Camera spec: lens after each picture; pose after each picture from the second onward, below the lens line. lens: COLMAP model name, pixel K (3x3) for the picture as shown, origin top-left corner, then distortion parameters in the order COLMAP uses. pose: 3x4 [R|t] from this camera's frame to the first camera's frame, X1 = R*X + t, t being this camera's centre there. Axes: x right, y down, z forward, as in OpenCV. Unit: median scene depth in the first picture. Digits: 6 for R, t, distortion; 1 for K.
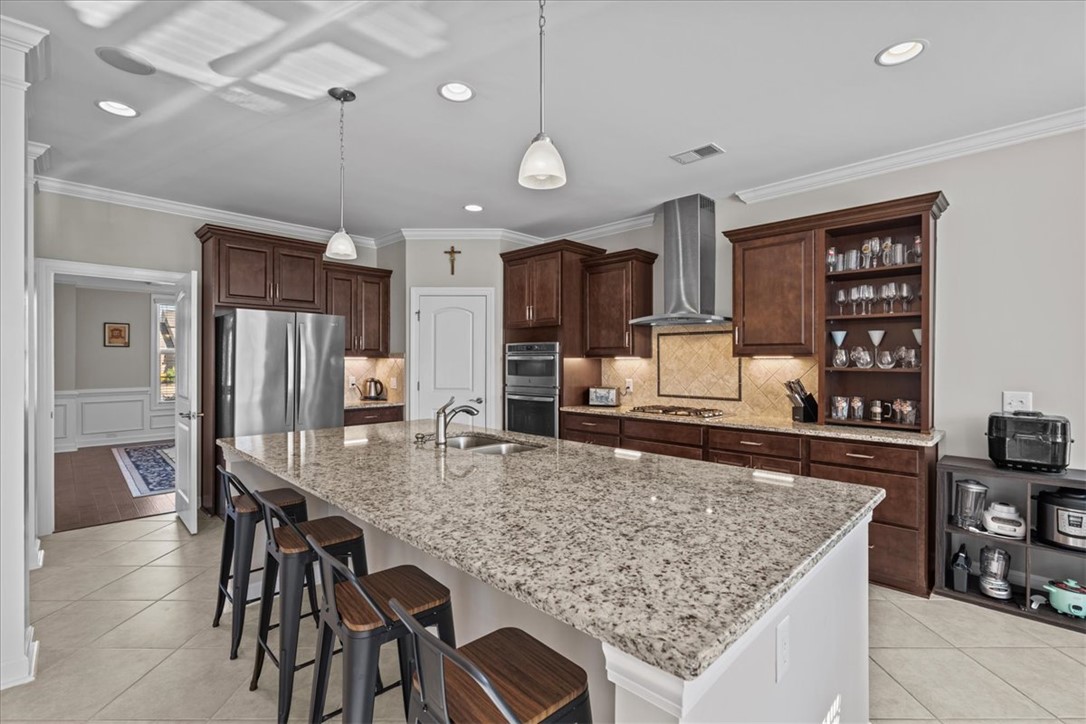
lens RADIAL K [[497.9, 0, 546.2], [0, 497.9, 361.2], [0, 0, 1]] dist [-0.000929, 0.000793]
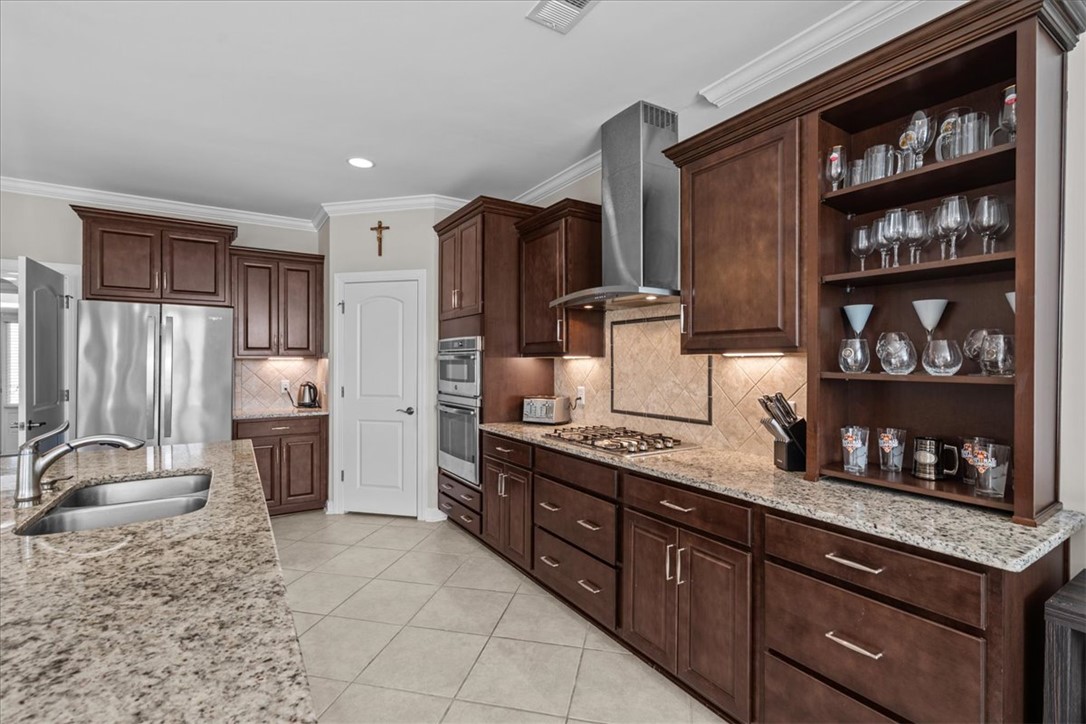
lens RADIAL K [[497.9, 0, 537.7], [0, 497.9, 361.2], [0, 0, 1]] dist [-0.000929, 0.000793]
pose [[0.973004, -0.001343, -0.230783, 0.320975], [0.000753, 0.999996, -0.002647, 0.001346], [0.230785, 0.002402, 0.973002, 0.340564]]
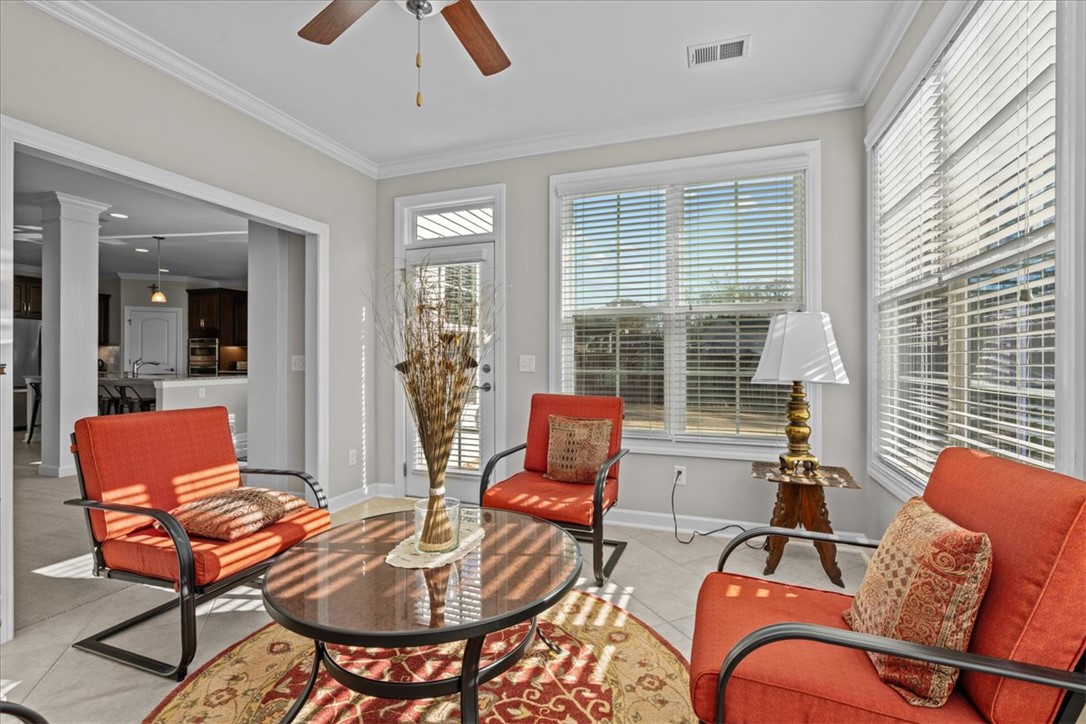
lens RADIAL K [[497.9, 0, 546.4], [0, 497.9, 358.8], [0, 0, 1]] dist [-0.000929, 0.000793]
pose [[0.904304, 0.000096, 0.426888, 0.417489], [-0.001156, 0.999997, 0.002223, 0.042185], [-0.426887, -0.002504, 0.904302, -1.575023]]
